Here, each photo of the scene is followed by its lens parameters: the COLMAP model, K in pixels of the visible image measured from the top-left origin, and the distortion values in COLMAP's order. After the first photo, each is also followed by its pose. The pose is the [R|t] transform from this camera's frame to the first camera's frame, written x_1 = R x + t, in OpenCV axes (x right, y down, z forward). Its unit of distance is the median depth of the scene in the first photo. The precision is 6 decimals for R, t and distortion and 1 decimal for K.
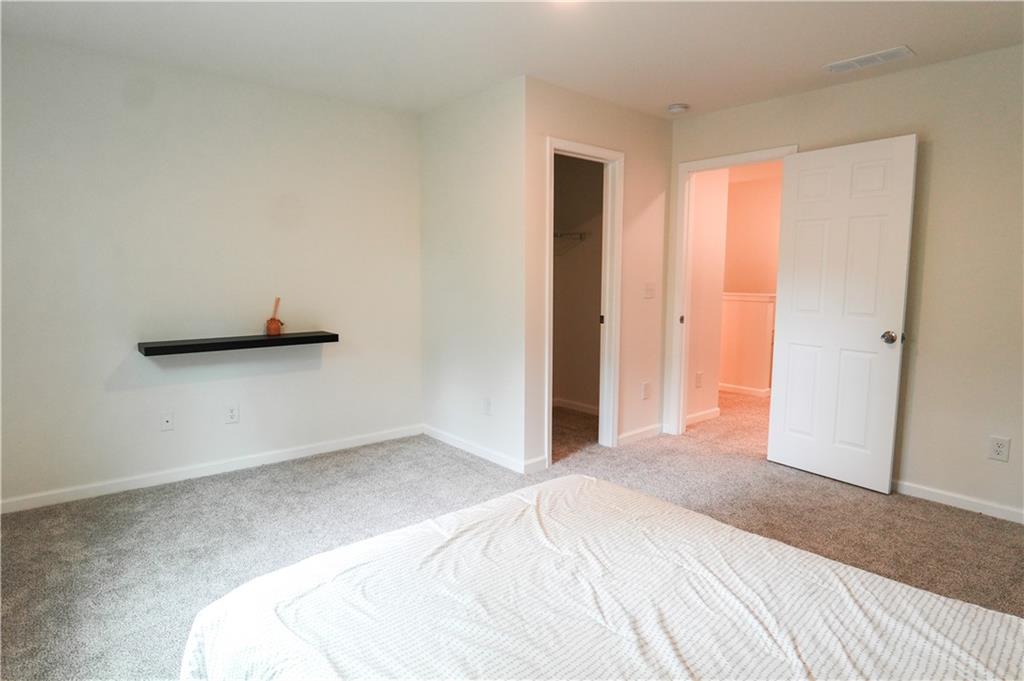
lens RADIAL K [[565.5, 0, 512.5], [0, 565.5, 341.7], [0, 0, 1]] dist [-0.029858, 0.001328]
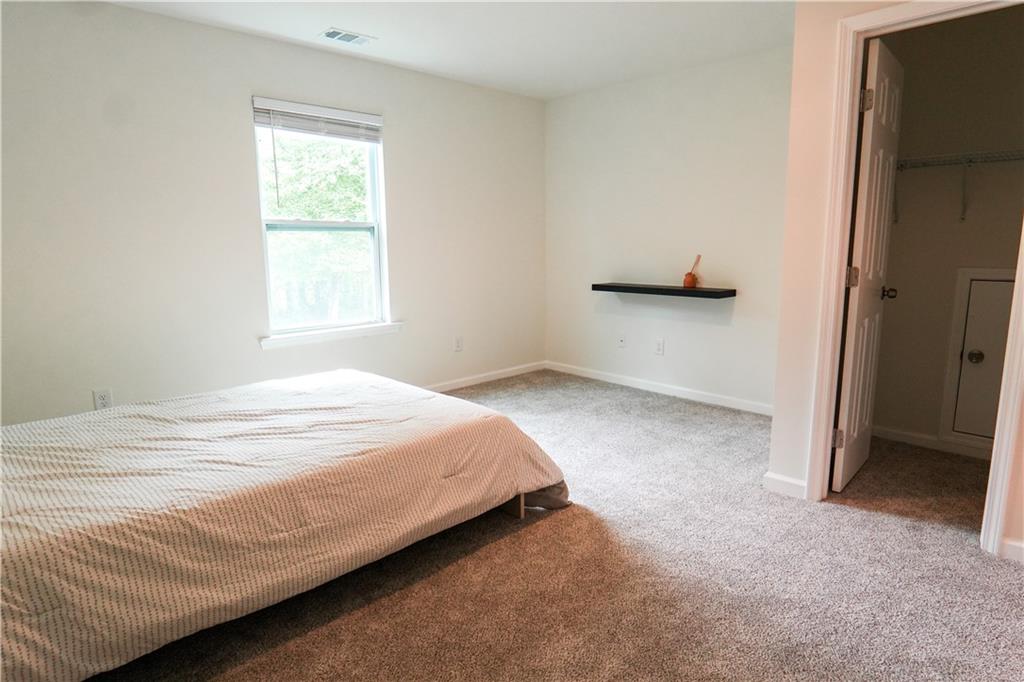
lens RADIAL K [[565.5, 0, 519.4], [0, 565.5, 343.1], [0, 0, 1]] dist [-0.029858, 0.001328]
pose [[0.088311, 0.170183, -0.981447, 0.694648], [-0.111772, 0.980767, 0.160008, -0.045766], [0.989802, 0.095568, 0.105635, 0.547362]]
